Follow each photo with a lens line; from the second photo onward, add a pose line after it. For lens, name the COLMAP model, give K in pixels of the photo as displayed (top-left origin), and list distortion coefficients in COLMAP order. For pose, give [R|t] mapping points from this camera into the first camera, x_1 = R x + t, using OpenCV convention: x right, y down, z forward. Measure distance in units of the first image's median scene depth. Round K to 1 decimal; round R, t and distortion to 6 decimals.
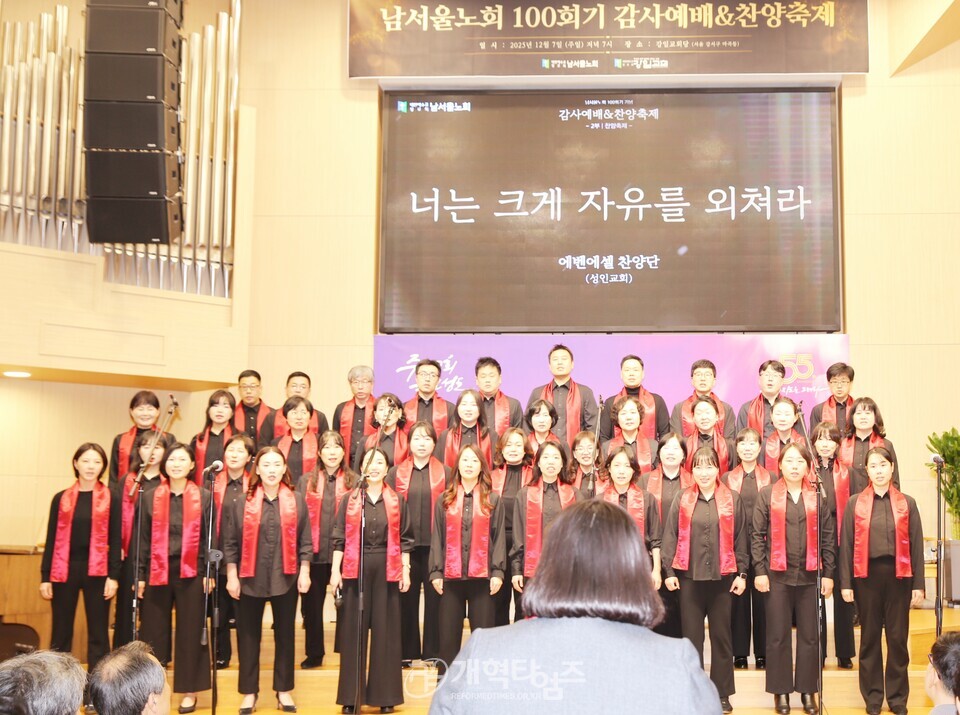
lens RADIAL K [[1365.0, 0, 614.7], [0, 1365.0, 368.5], [0, 0, 1]] dist [0.024608, 0.000000]
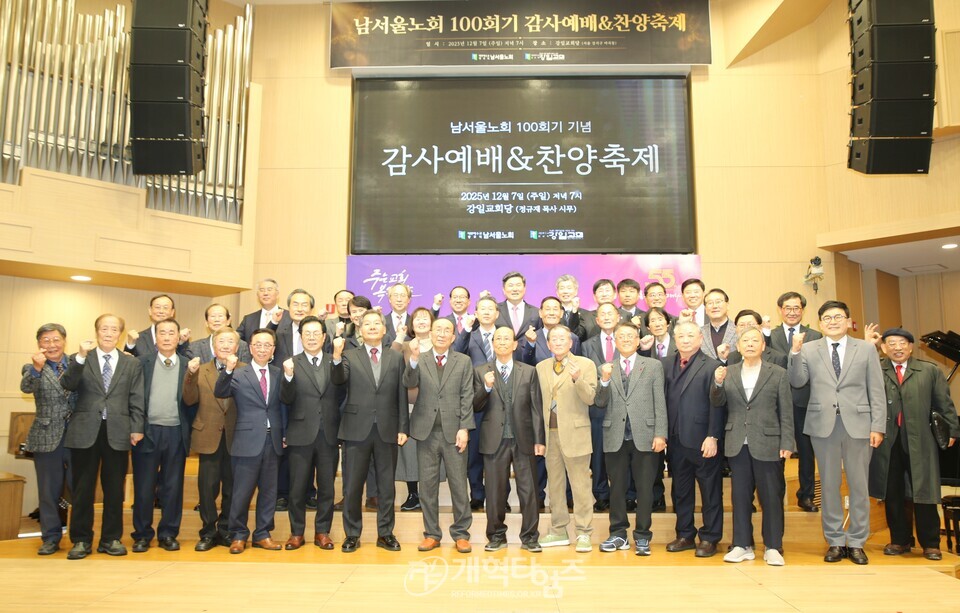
lens RADIAL K [[797.0, 0, 472.8], [0, 797.0, 300.3], [0, 0, 1]] dist [-0.075851, 0.048551]
pose [[0.999977, 0.001819, -0.006467, -0.046682], [-0.001943, 0.999815, -0.019126, 0.034527], [0.006431, 0.019138, 0.999796, 0.216353]]
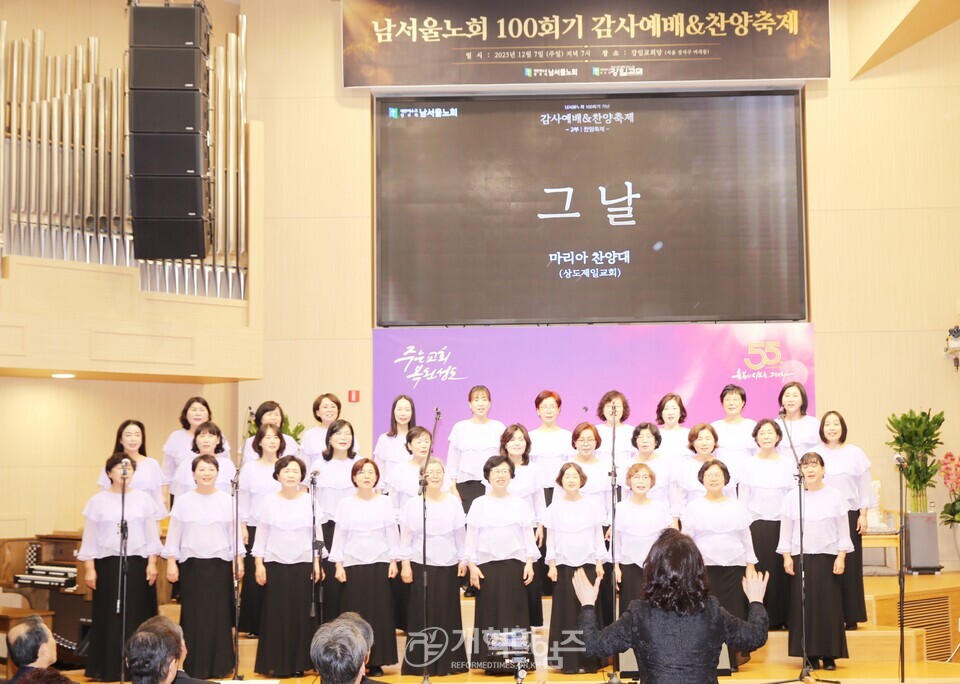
lens RADIAL K [[1575.8, 0, 534.5], [0, 1575.8, 346.4], [0, 0, 1]] dist [0.075149, 0.000000]
pose [[0.999866, -0.013040, 0.009930, -0.060705], [0.012698, 0.999350, 0.033725, -0.050348], [-0.010363, -0.033595, 0.999382, -0.241939]]
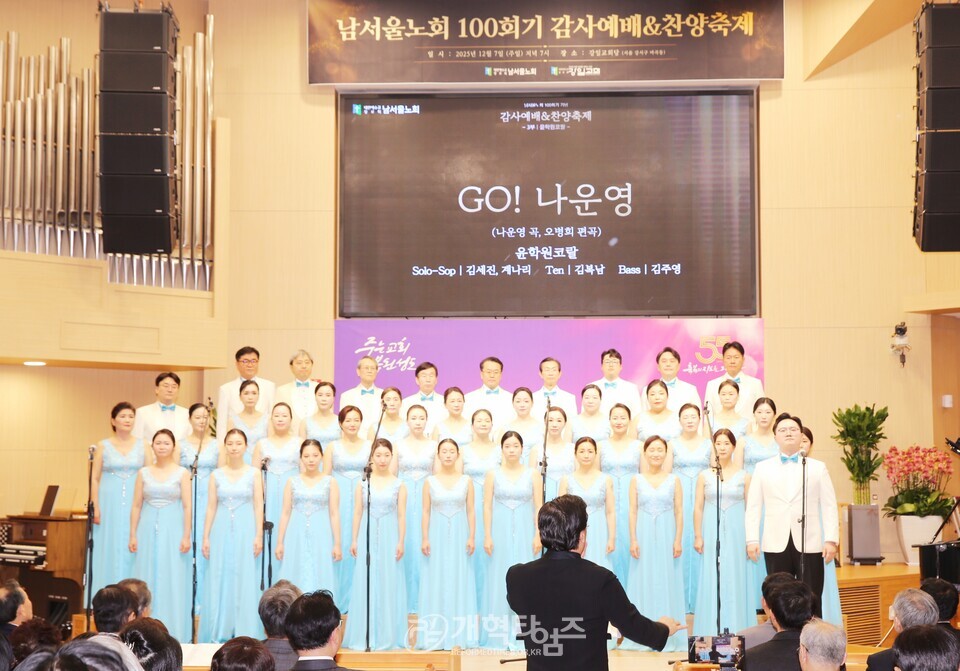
lens RADIAL K [[1727.1, 0, 506.7], [0, 1727.1, 339.2], [0, 0, 1]] dist [0.143724, 0.000000]
pose [[0.999926, -0.002404, -0.011965, -0.019690], [0.002923, 0.999045, 0.043590, -0.068820], [0.011849, -0.043621, 0.998978, -0.398301]]
